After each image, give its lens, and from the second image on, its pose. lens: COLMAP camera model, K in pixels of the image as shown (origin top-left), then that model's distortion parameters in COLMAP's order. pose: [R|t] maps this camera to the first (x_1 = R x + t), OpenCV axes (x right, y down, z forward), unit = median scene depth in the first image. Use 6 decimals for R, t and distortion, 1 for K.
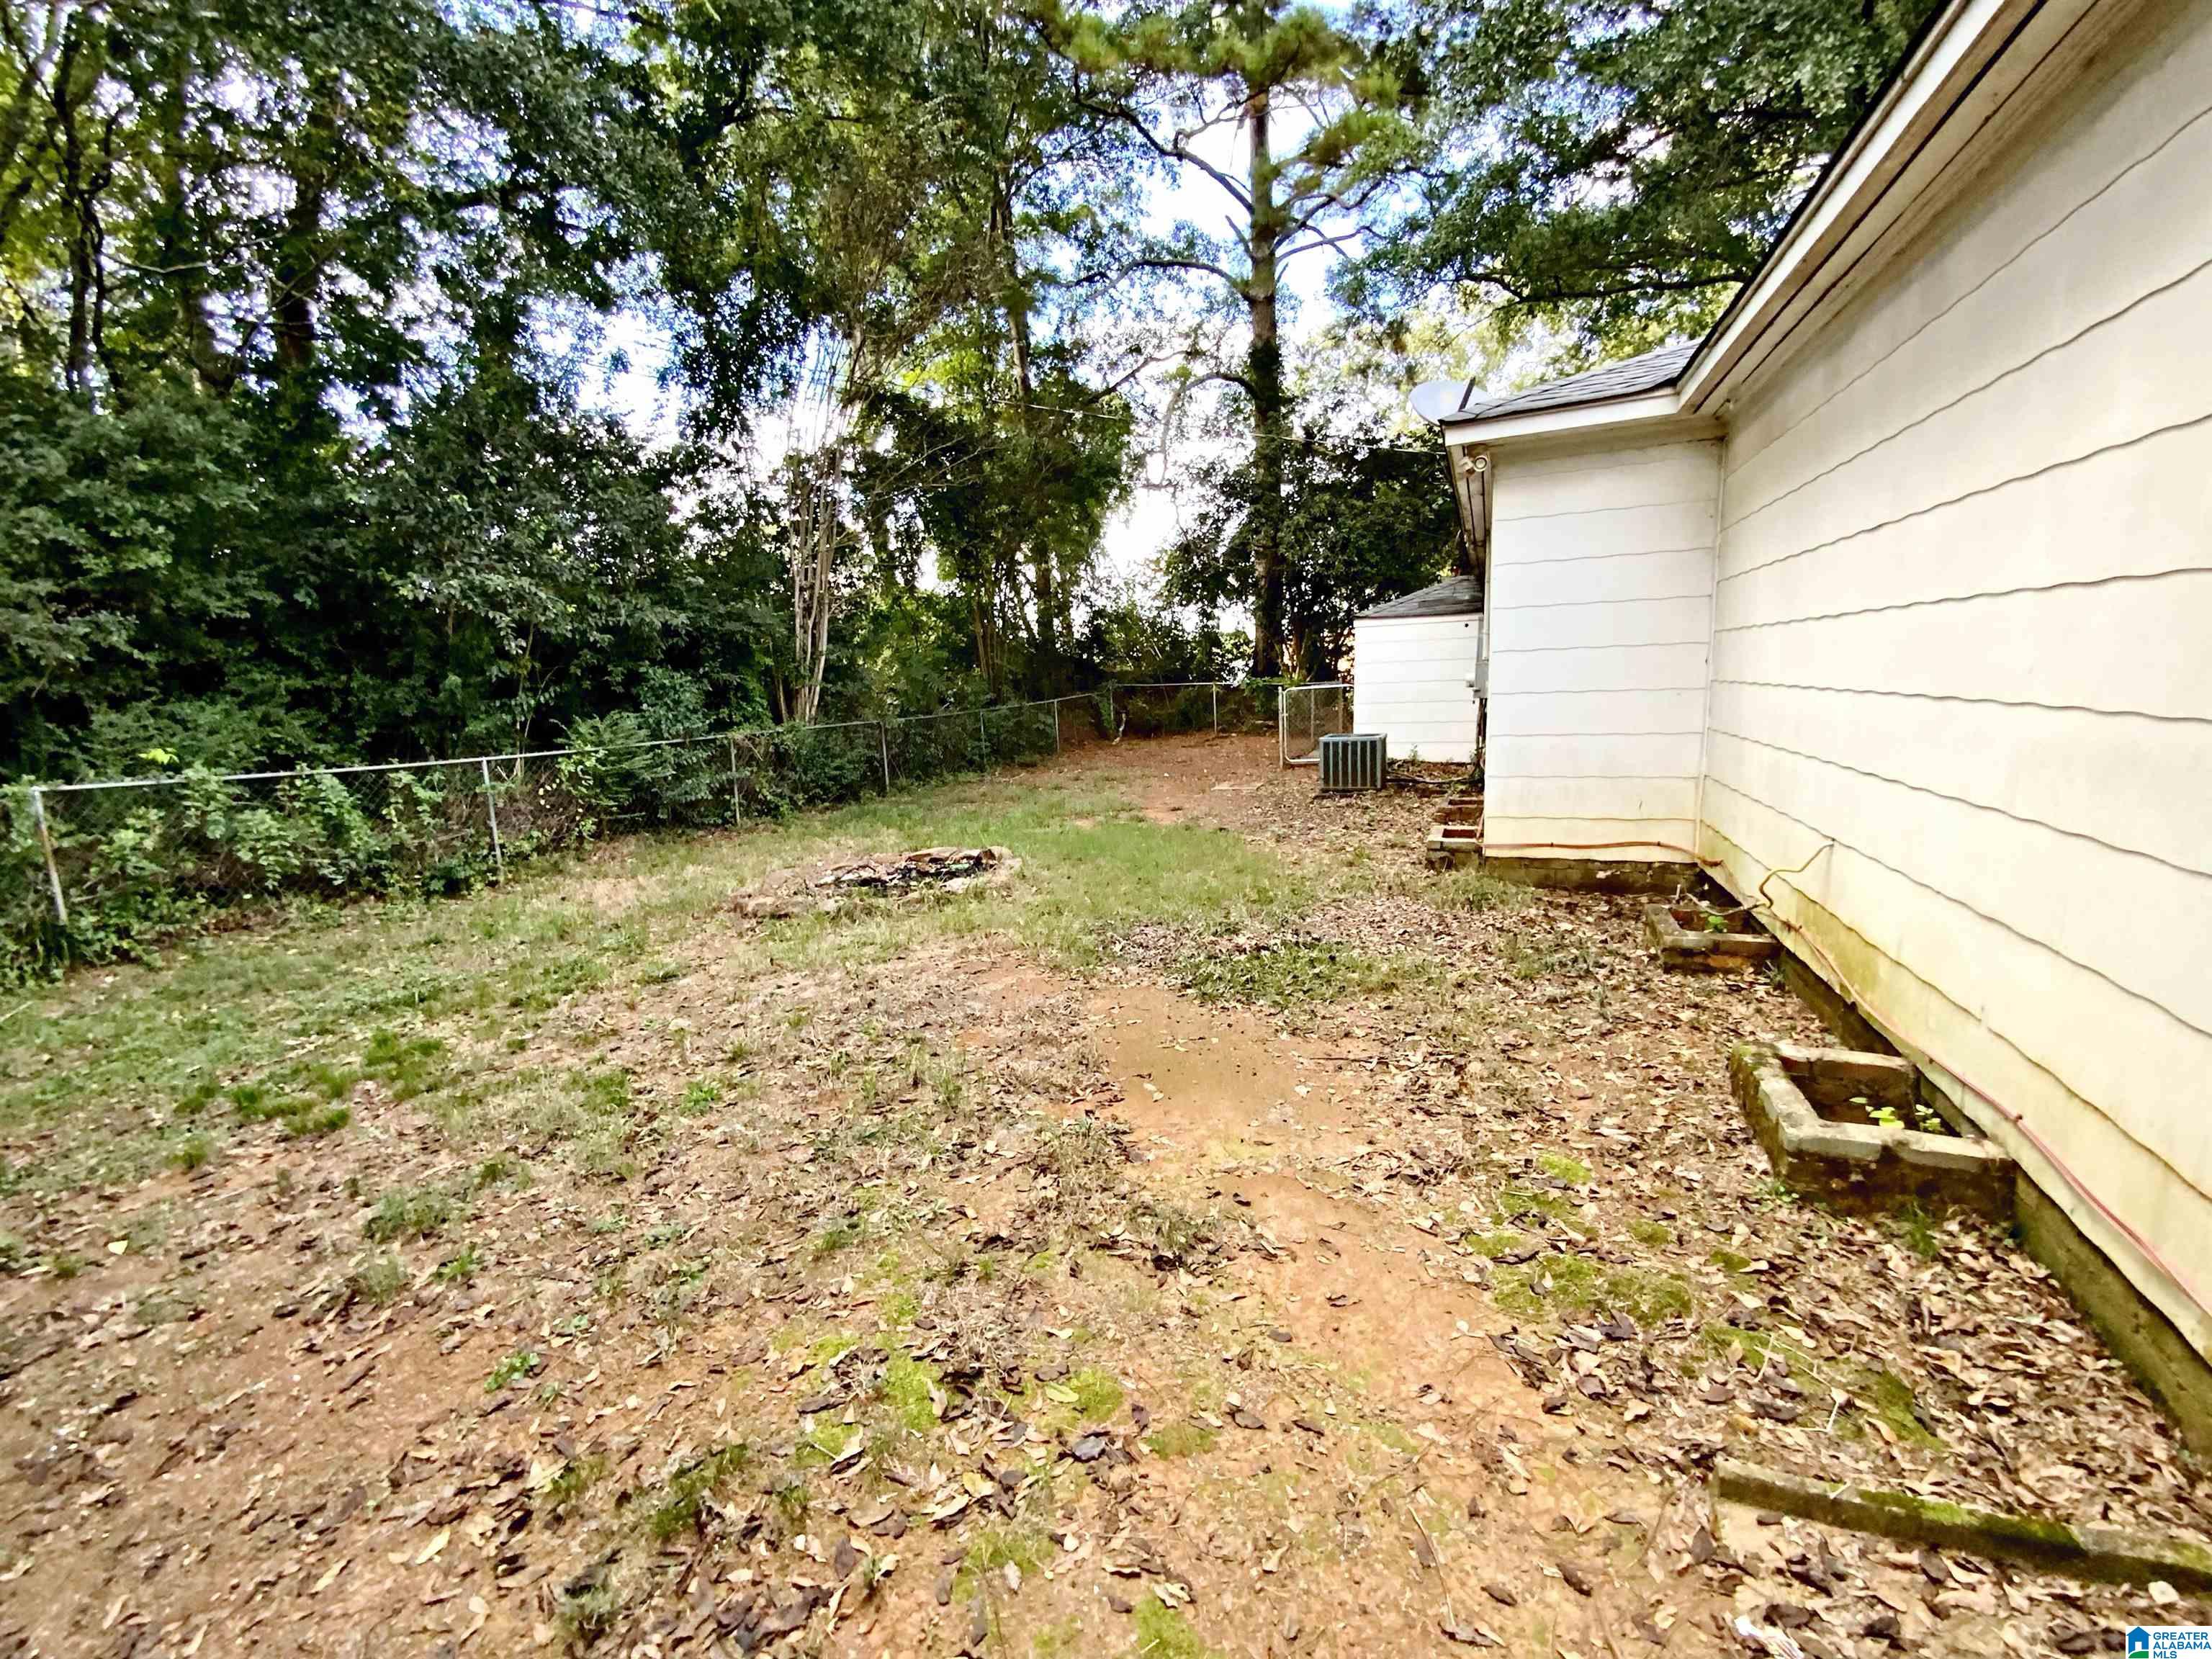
lens RADIAL K [[895.9, 0, 1110.2], [0, 895.9, 829.4], [0, 0, 1]] dist [0.022554, -0.017730]
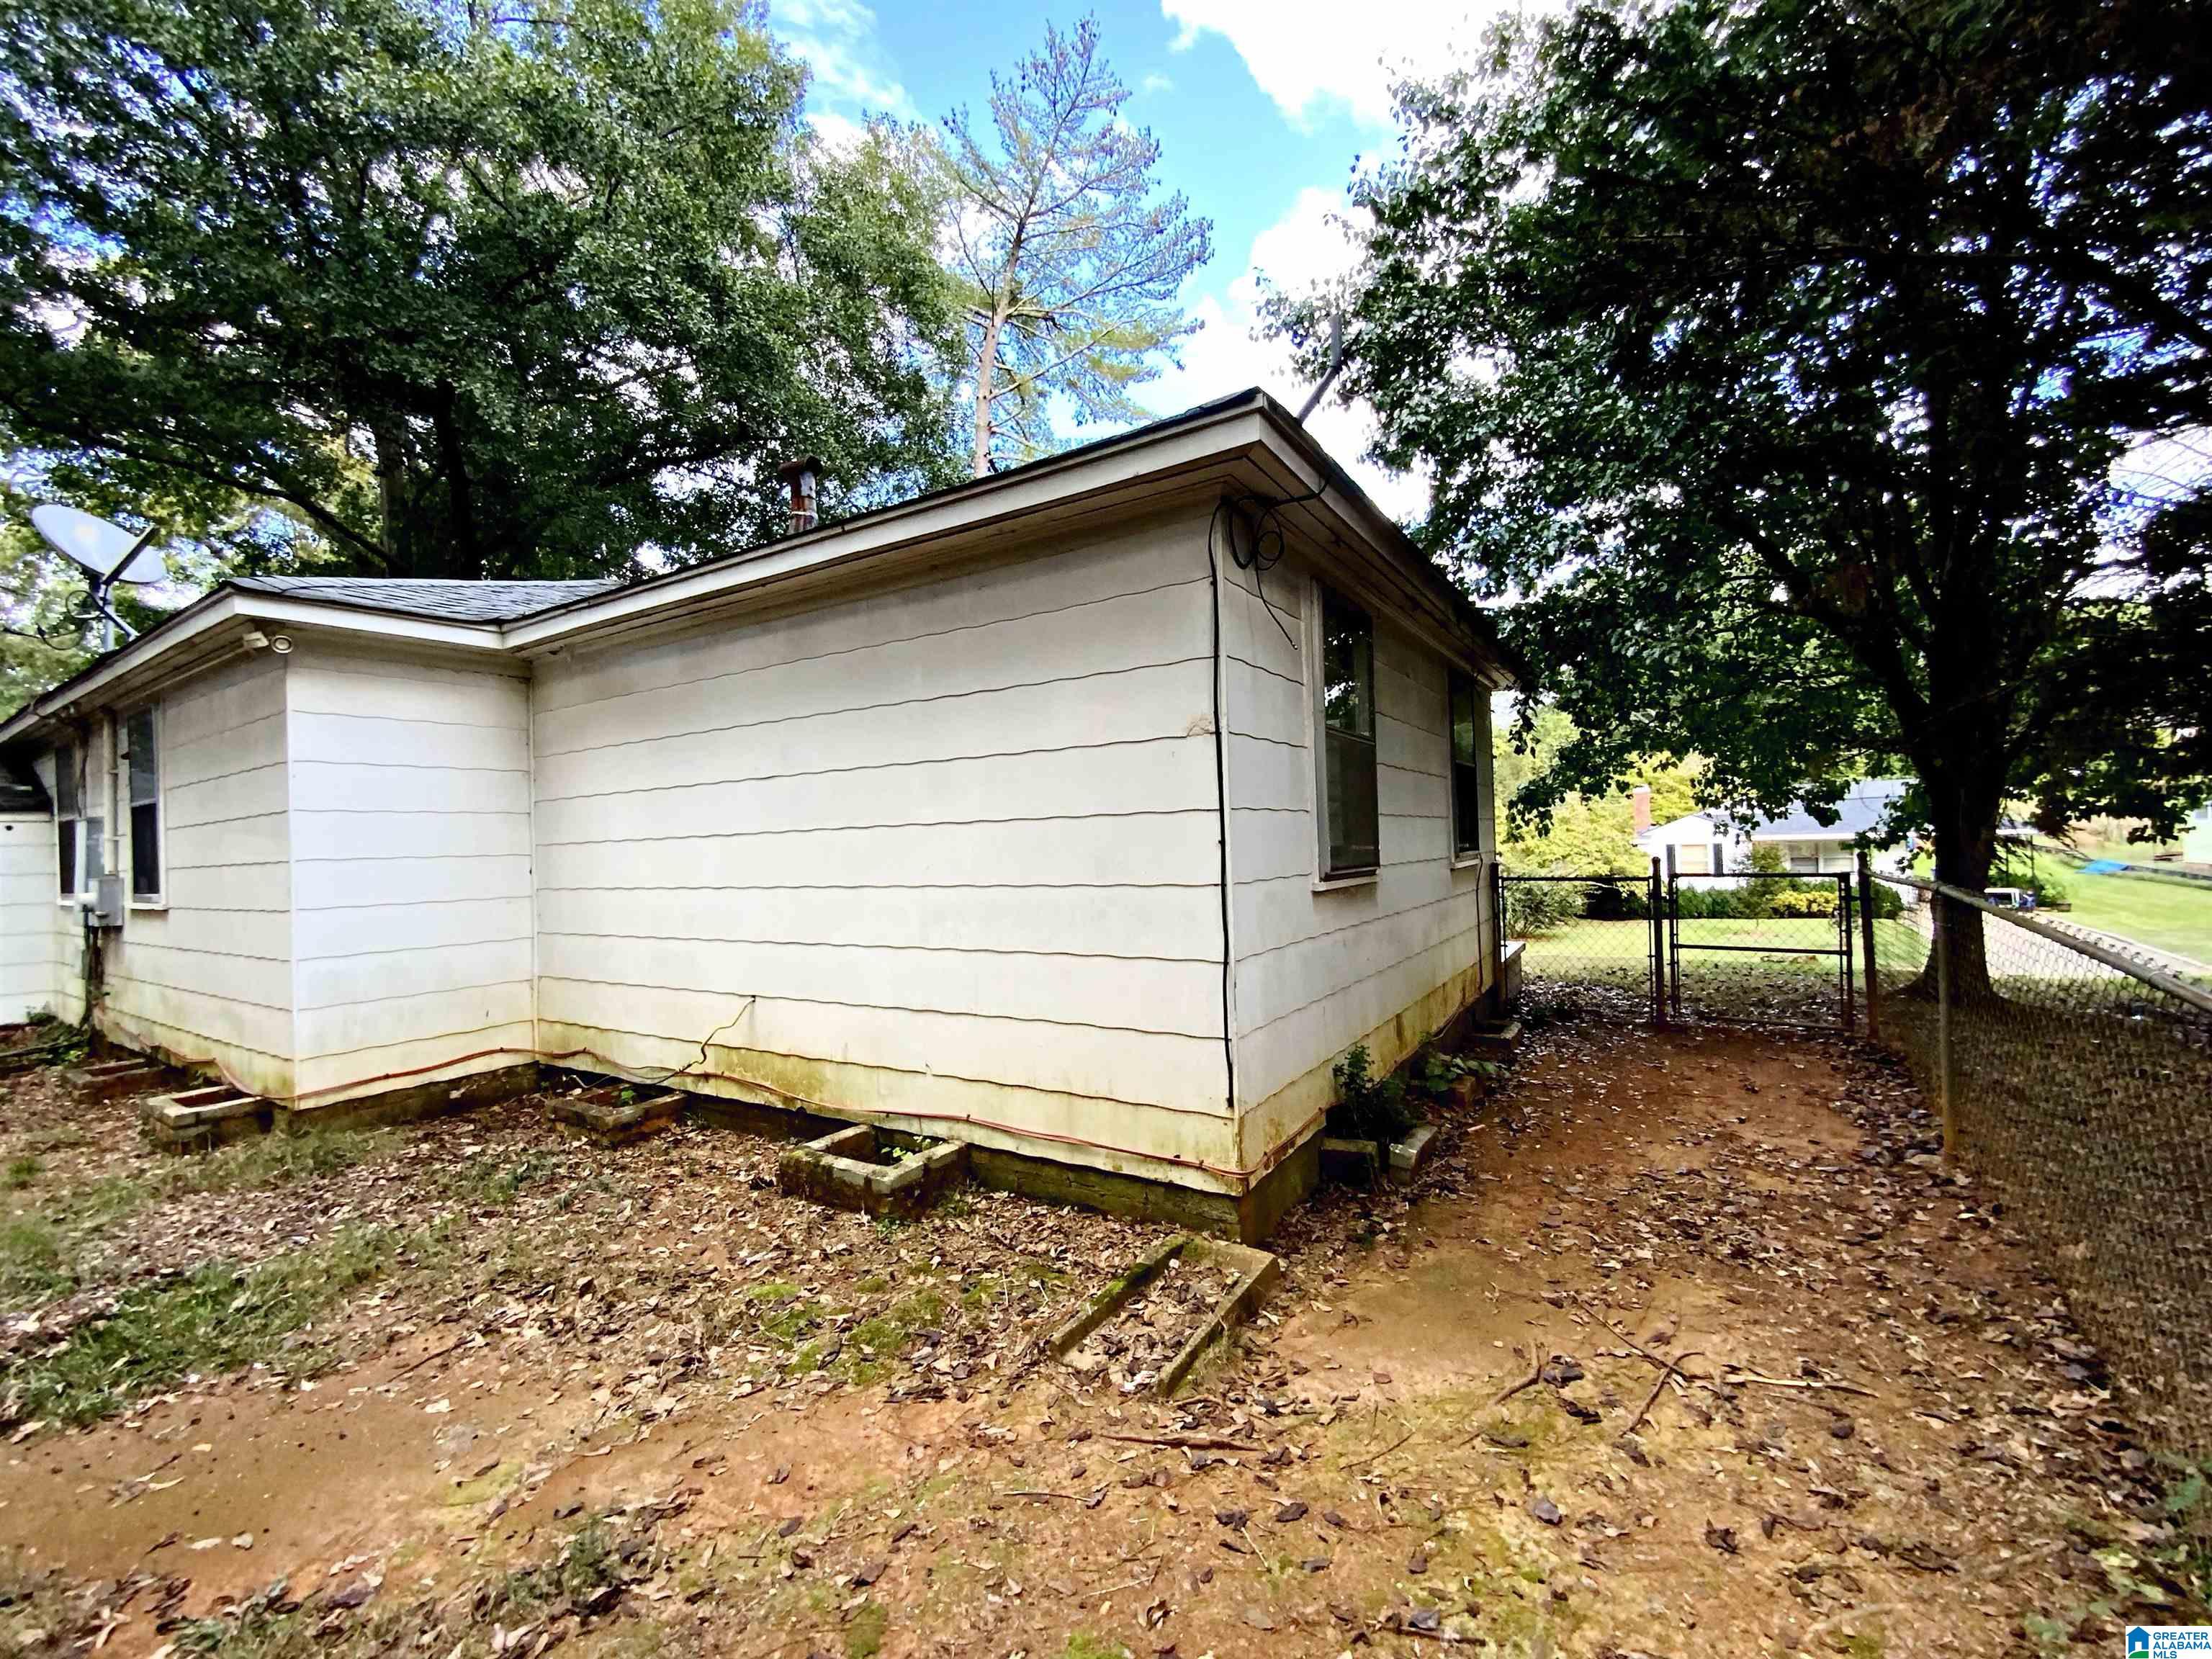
lens RADIAL K [[901.8, 0, 1103.4], [0, 901.8, 829.8], [0, 0, 1]] dist [0.025772, -0.018594]
pose [[0.174971, 0.053527, 0.983118, -0.276369], [0.187956, 0.978342, -0.086718, -0.010010], [-0.966467, 0.199956, 0.161121, 0.132641]]
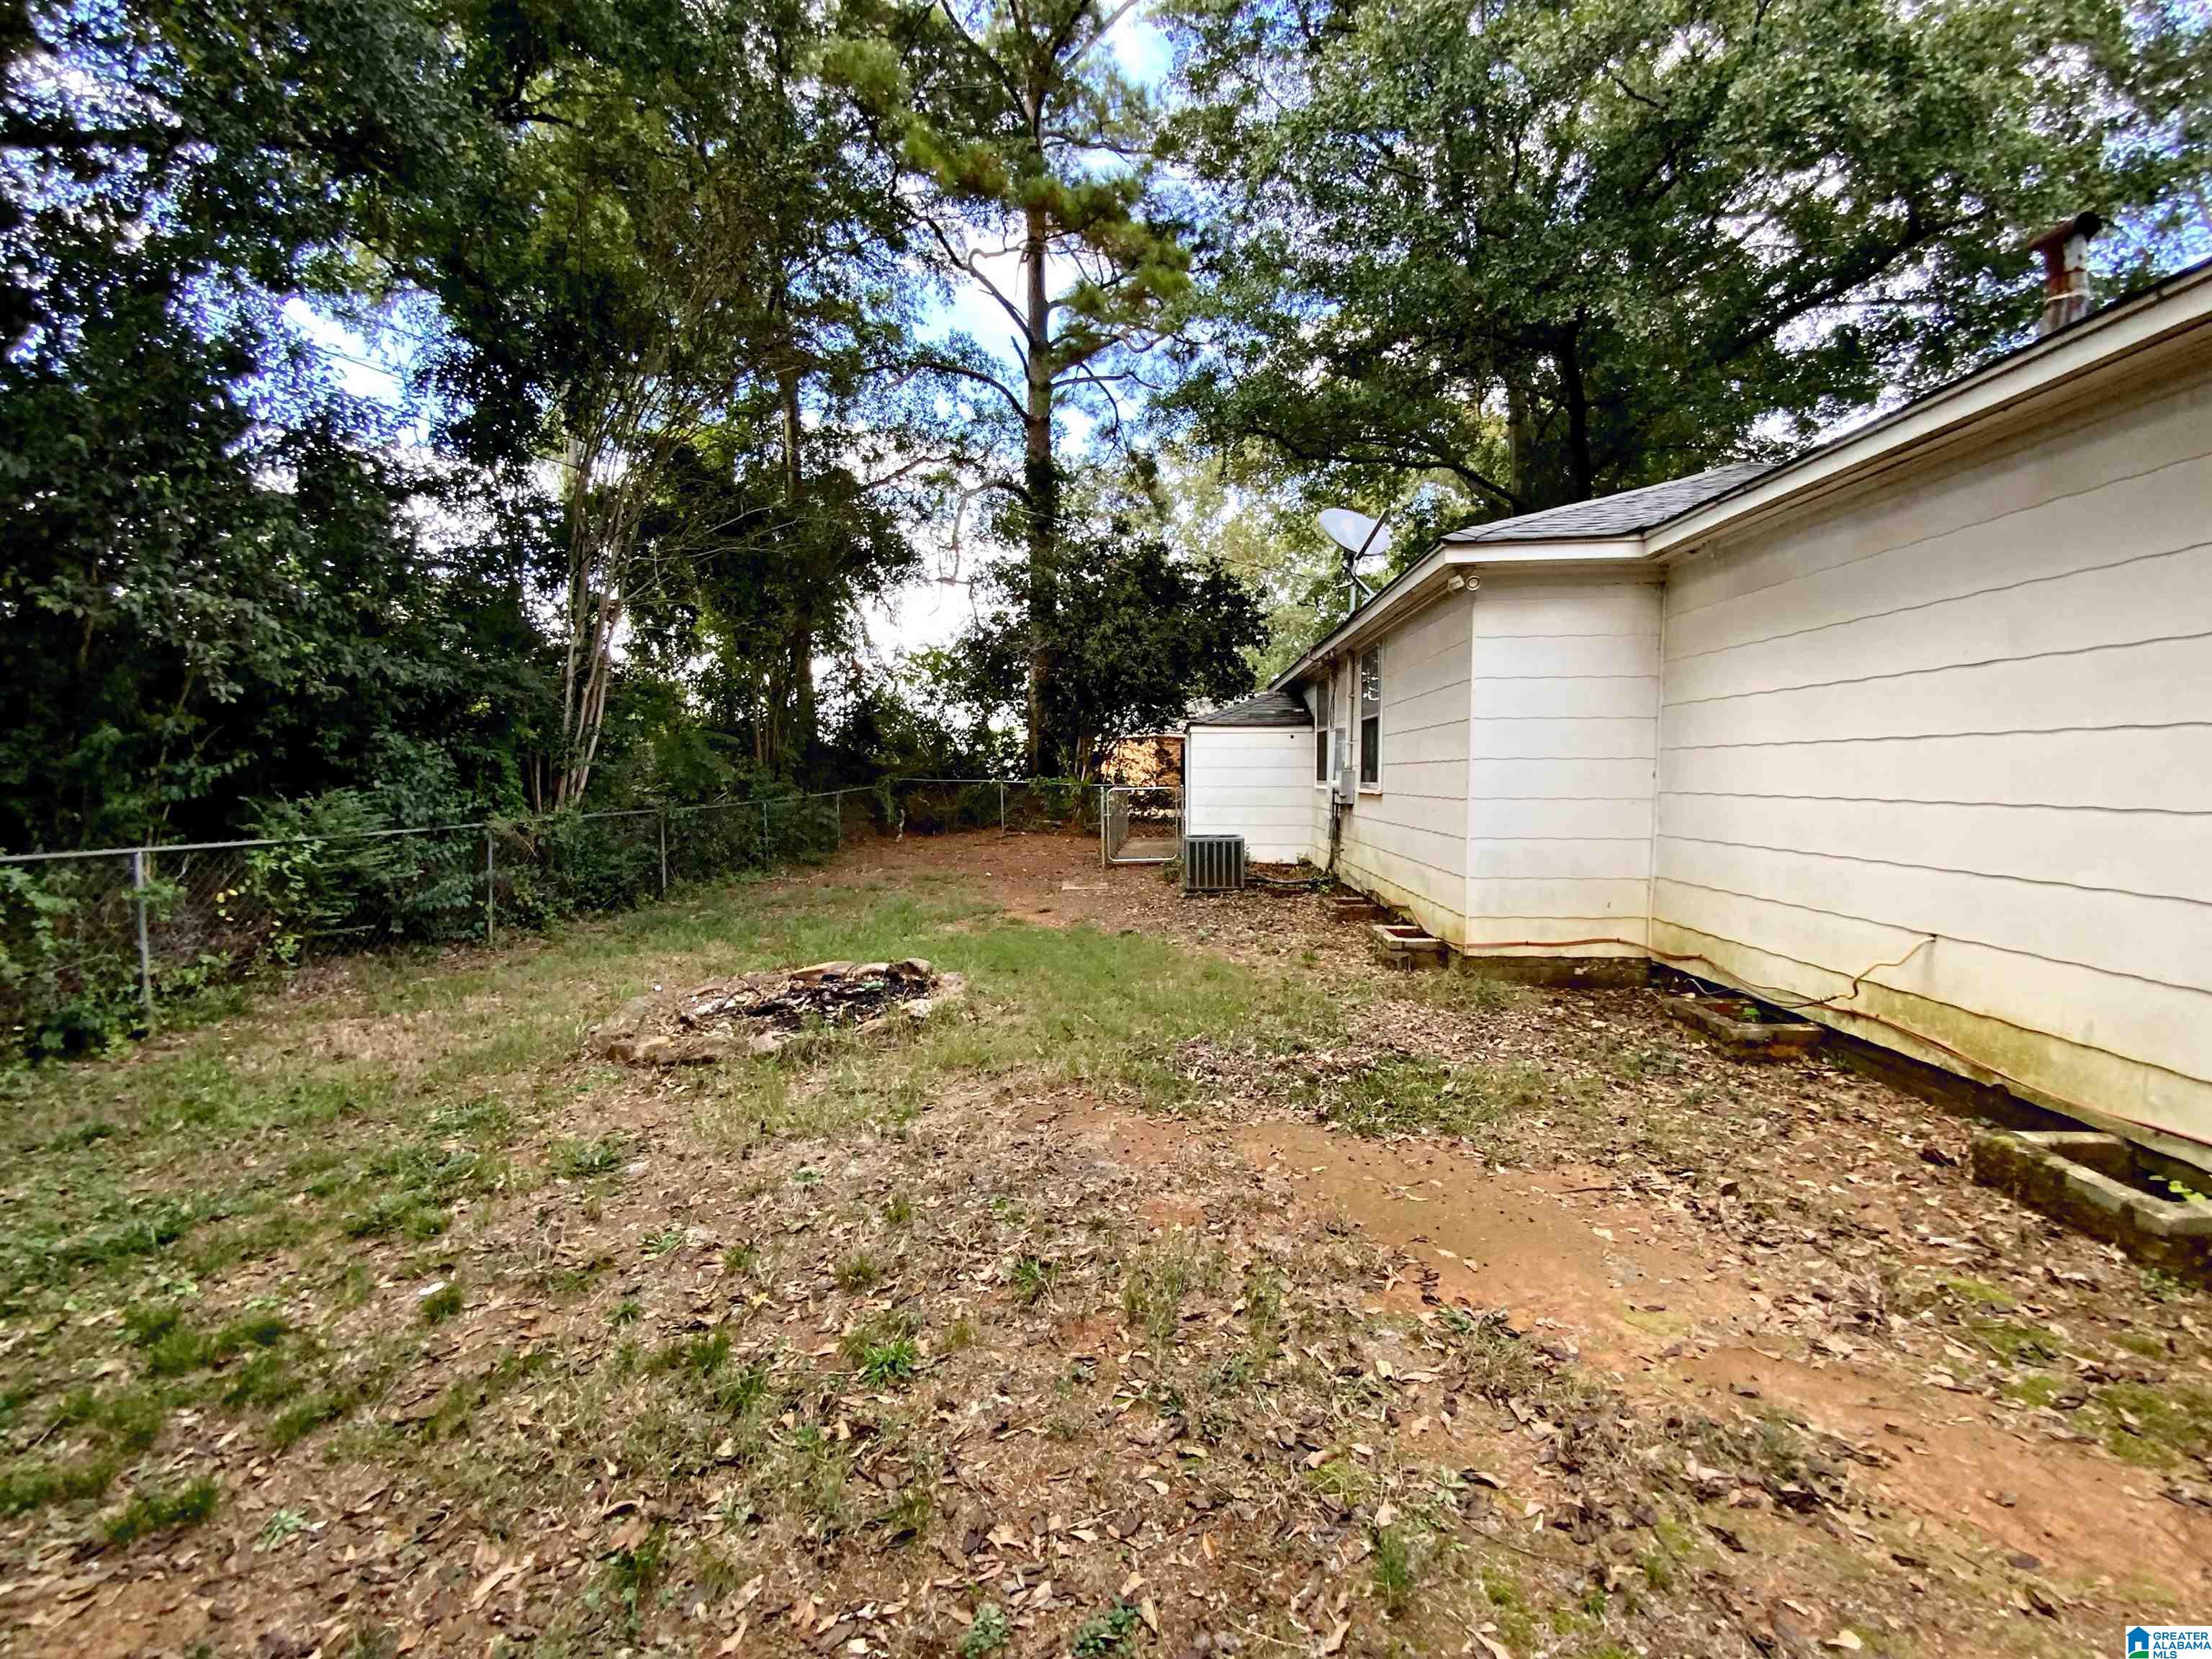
lens RADIAL K [[897.2, 0, 1108.8], [0, 897.2, 830.8], [0, 0, 1]] dist [0.017108, -0.016590]
pose [[0.944396, 0.017972, 0.328320, -0.315134], [0.018186, 0.994122, -0.106730, -0.010056], [-0.328308, 0.106767, 0.938517, 0.166874]]
